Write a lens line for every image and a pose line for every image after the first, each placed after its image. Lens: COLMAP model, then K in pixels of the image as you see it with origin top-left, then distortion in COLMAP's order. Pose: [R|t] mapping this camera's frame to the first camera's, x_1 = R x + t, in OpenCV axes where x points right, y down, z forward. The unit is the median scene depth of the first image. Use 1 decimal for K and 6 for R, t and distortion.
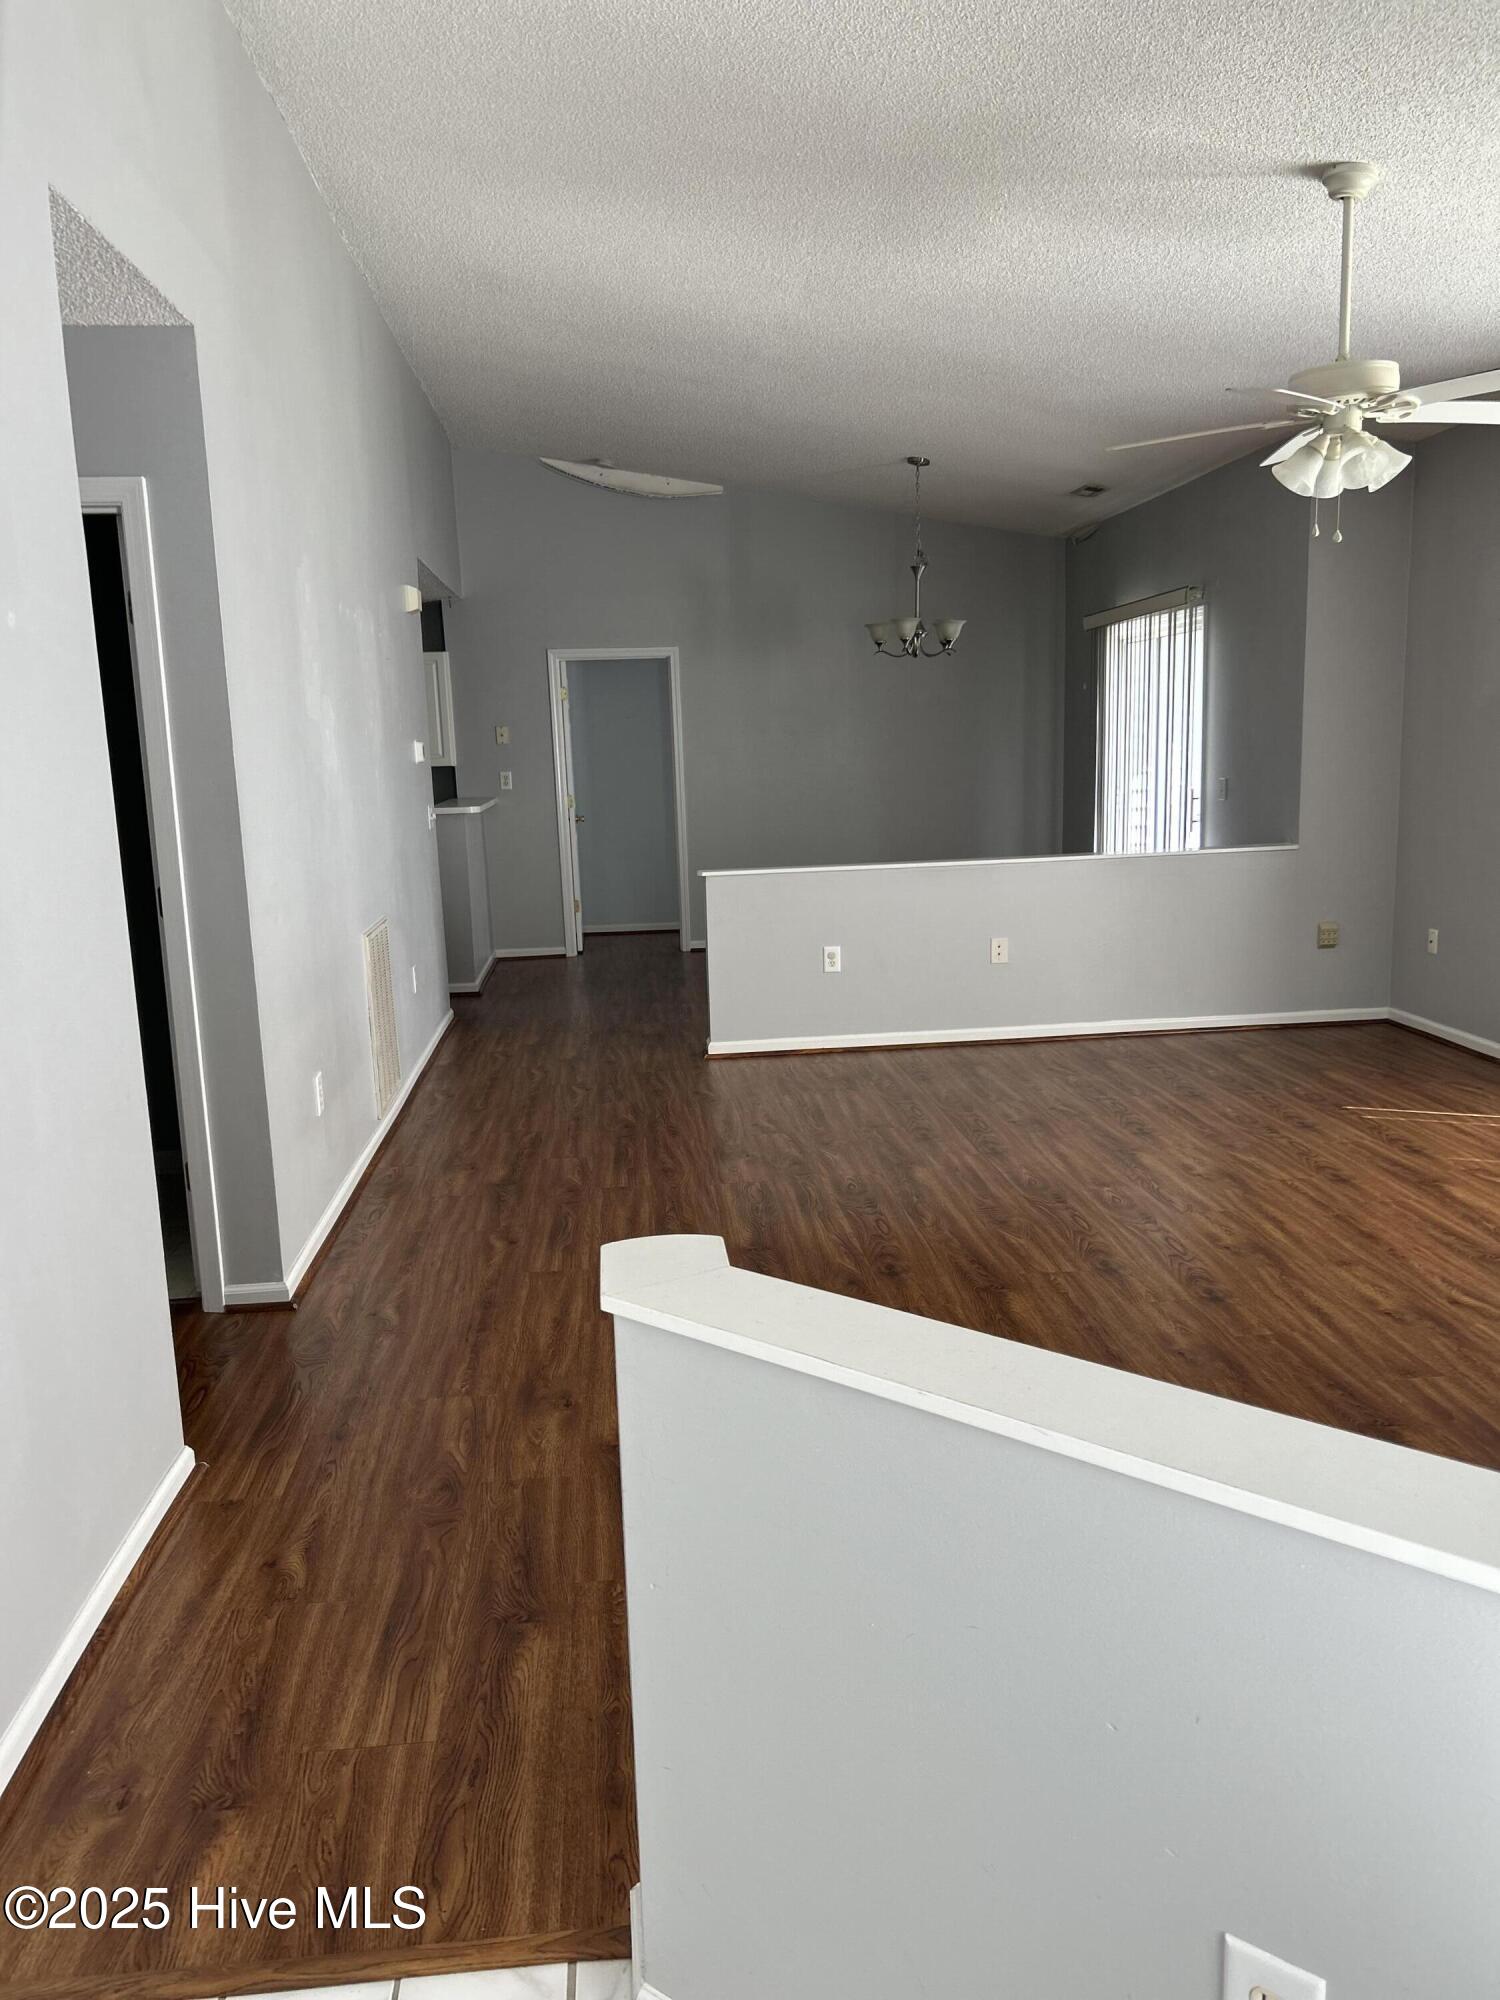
lens RADIAL K [[1499.8, 0, 760.7], [0, 1499.8, 1004.3], [0, 0, 1]] dist [0.014330, -0.013970]
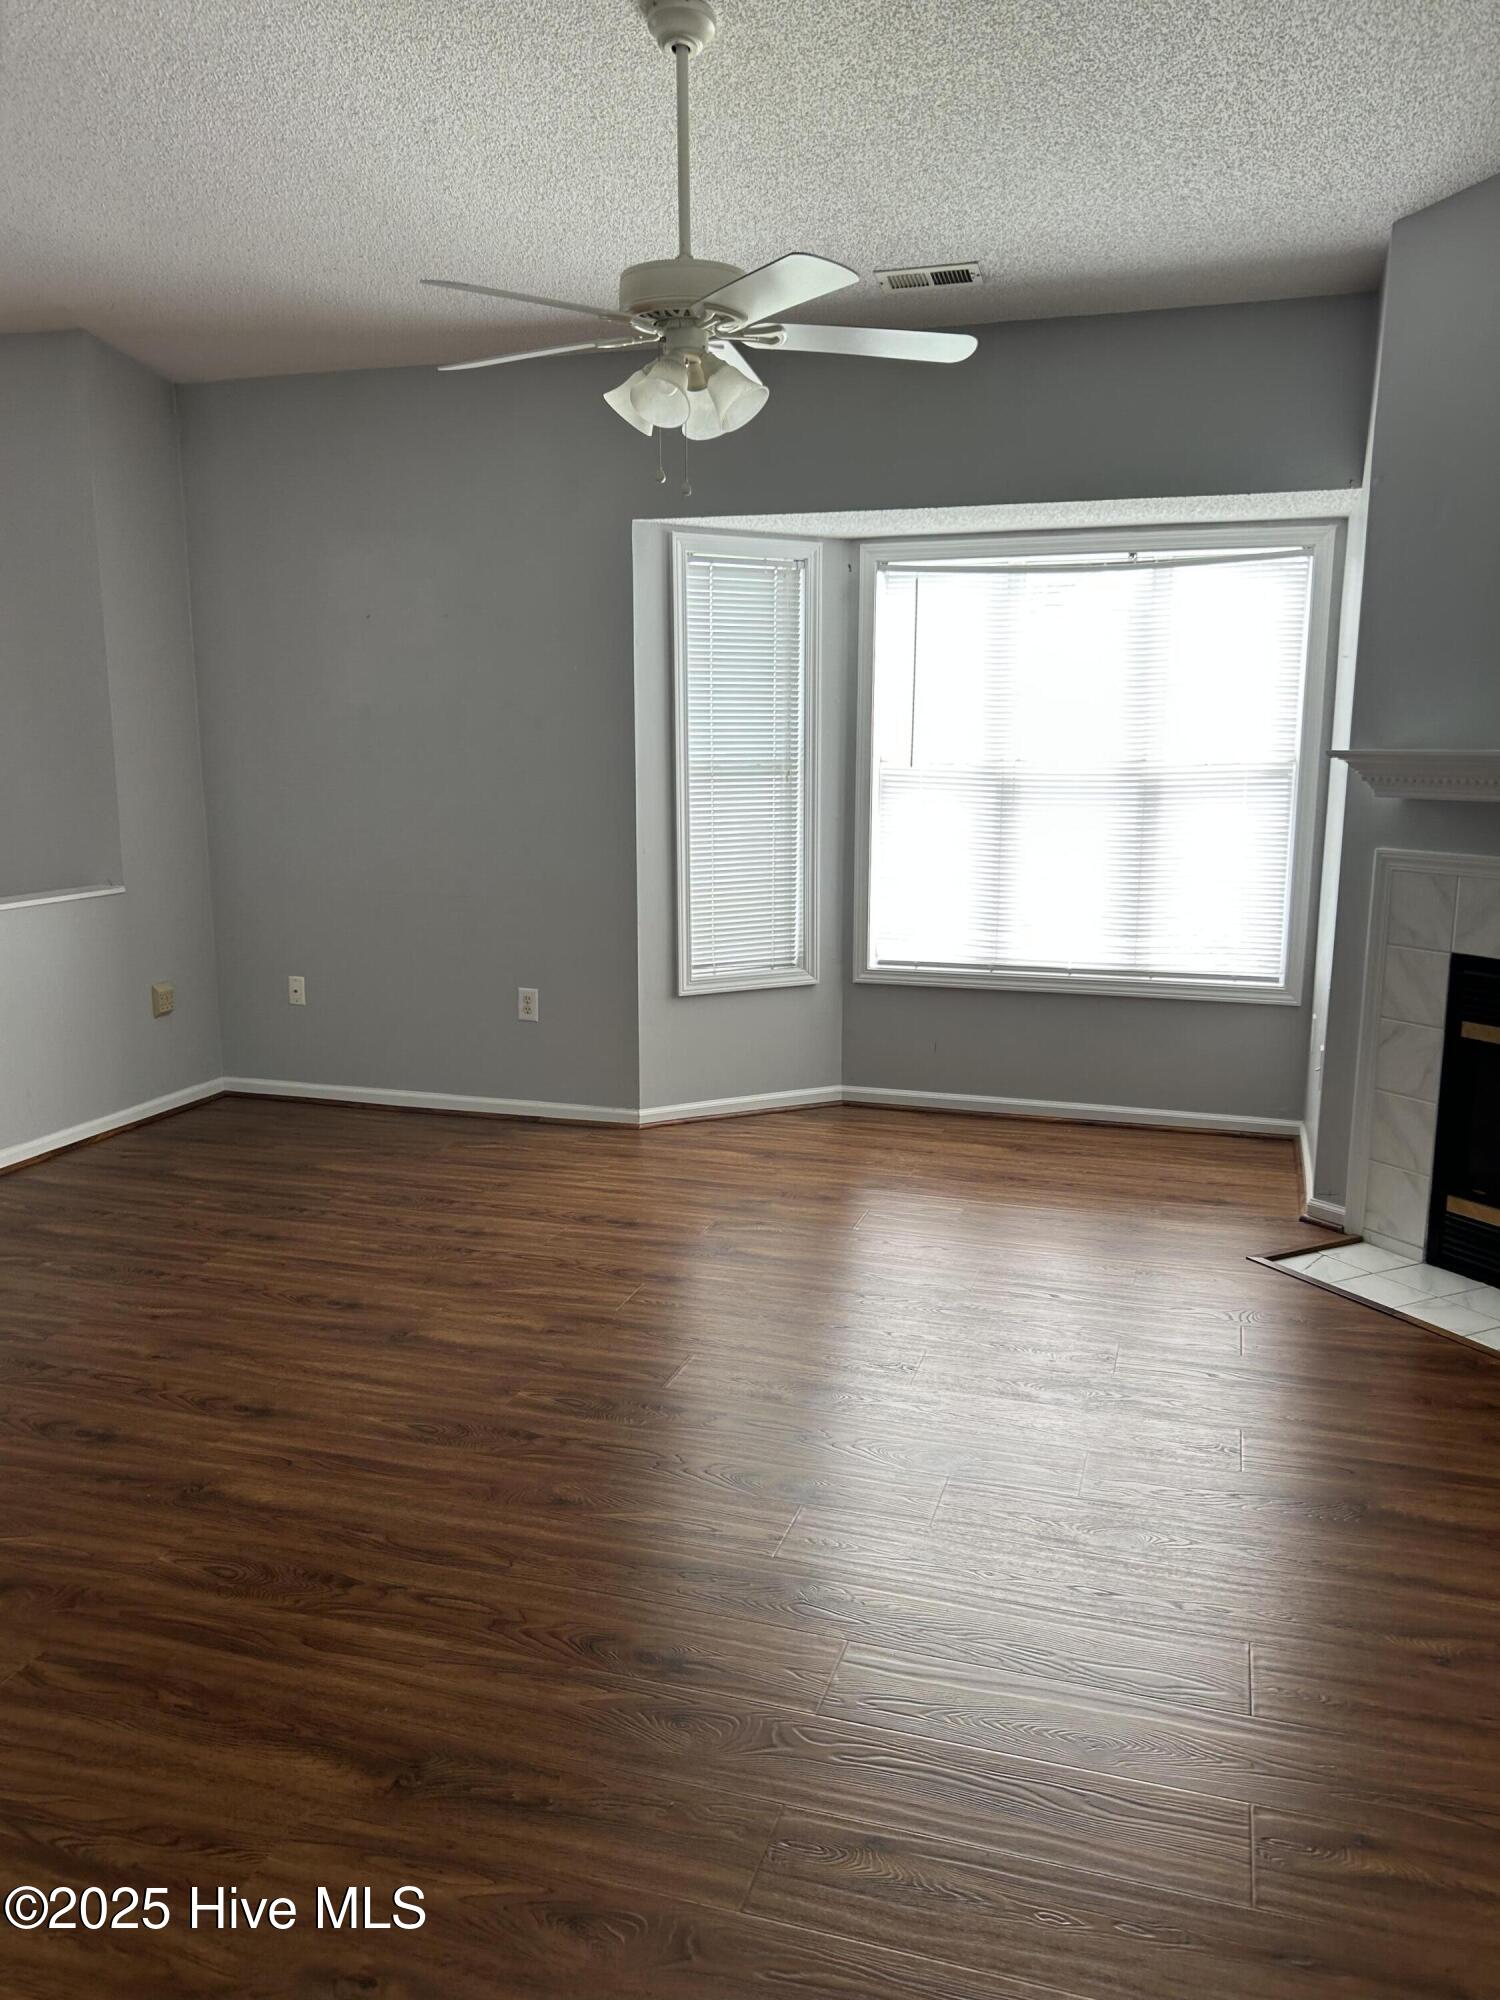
lens RADIAL K [[1499.8, 0, 750.6], [0, 1499.8, 994.4], [0, 0, 1]] dist [0.014330, -0.013970]
pose [[0.394422, -0.121711, 0.910833, -0.294795], [0.148742, 0.986575, 0.067421, -0.077495], [-0.906811, 0.108887, 0.407231, 0.559893]]
